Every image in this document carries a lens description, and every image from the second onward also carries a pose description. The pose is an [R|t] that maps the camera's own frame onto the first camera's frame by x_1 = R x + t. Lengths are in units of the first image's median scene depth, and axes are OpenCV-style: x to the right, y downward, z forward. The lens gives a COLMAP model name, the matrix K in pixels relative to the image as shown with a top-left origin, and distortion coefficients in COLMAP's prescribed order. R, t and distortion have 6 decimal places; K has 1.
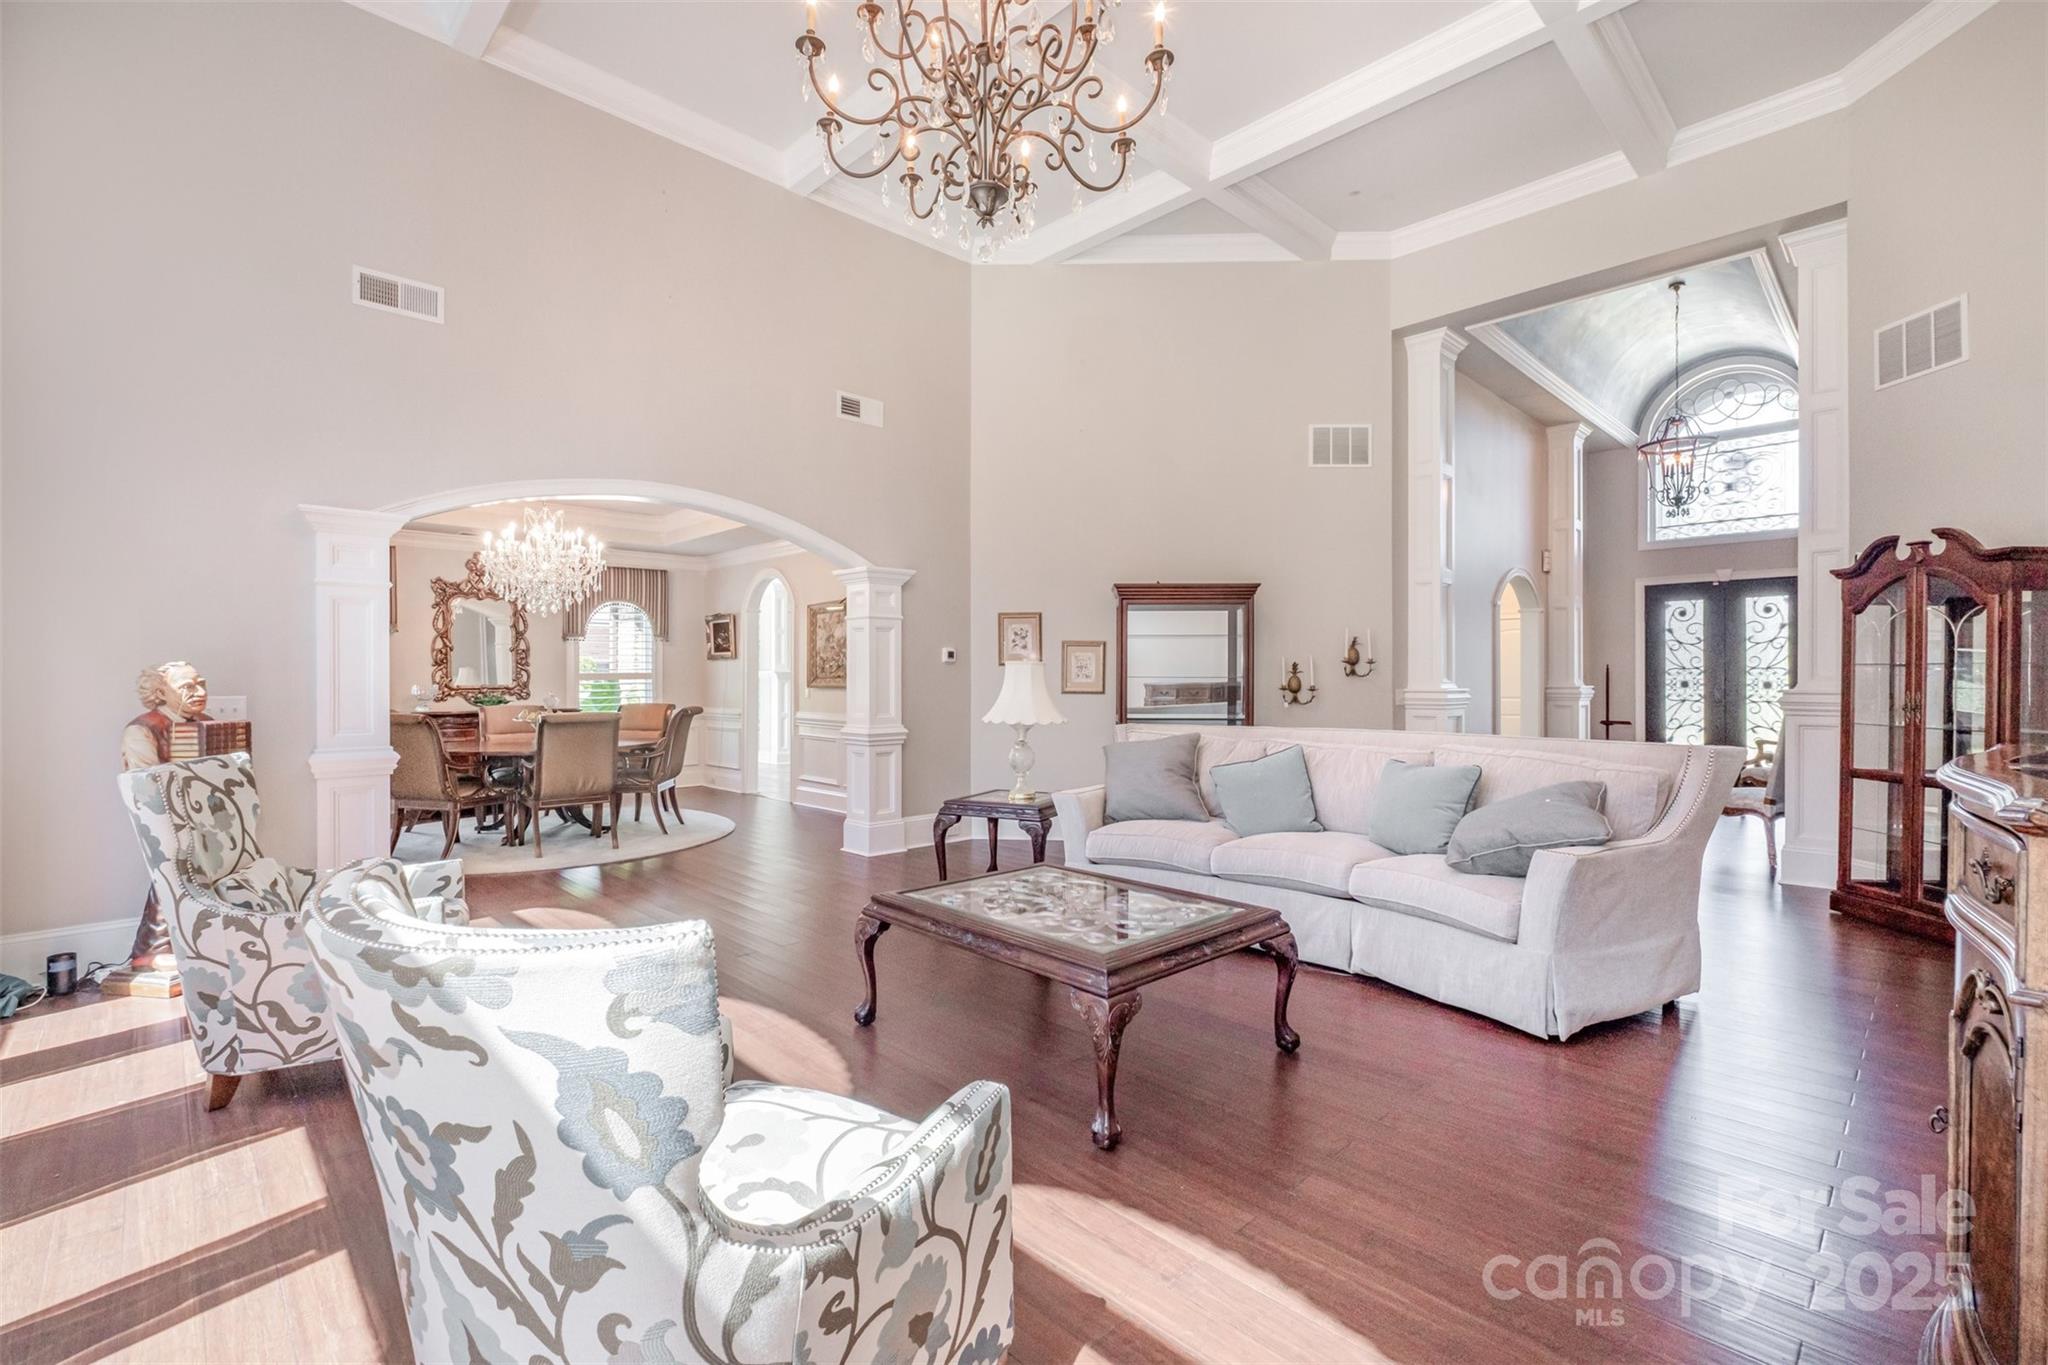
lens RADIAL K [[908.9, 0, 1011.2], [0, 908.9, 674.8], [0, 0, 1]] dist [-0.003679, 0.000135]
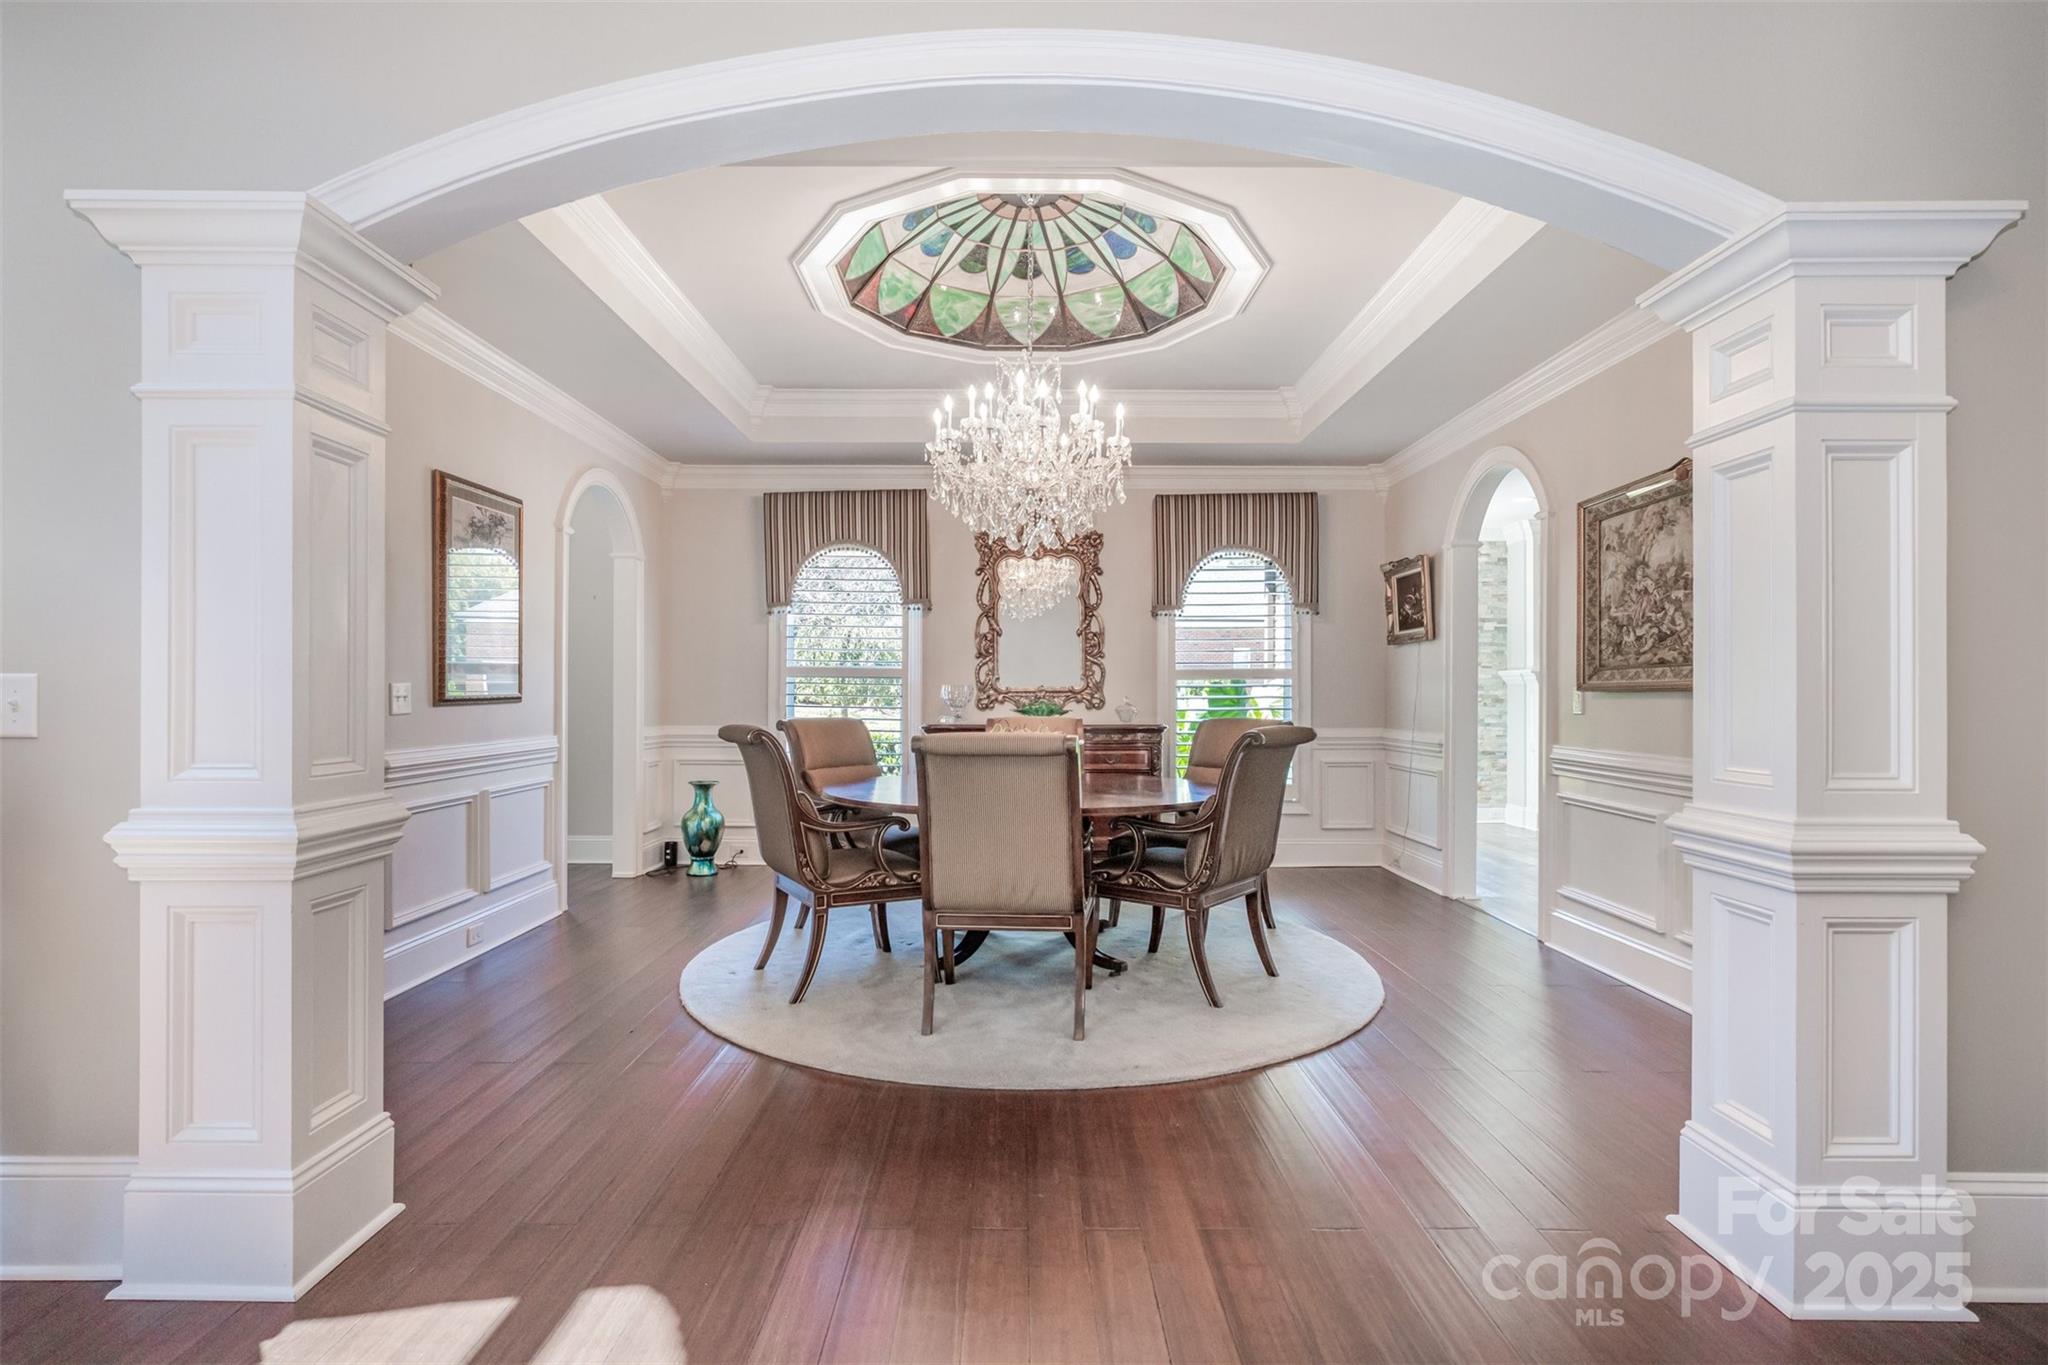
lens RADIAL K [[987.9, 0, 1010.0], [0, 987.9, 682.4], [0, 0, 1]] dist [0.003569, -0.000073]
pose [[0.717092, -0.003416, -0.696971, -0.087647], [-0.002710, 0.999967, -0.007689, 0.014236], [0.696974, 0.007402, 0.717058, 0.463787]]
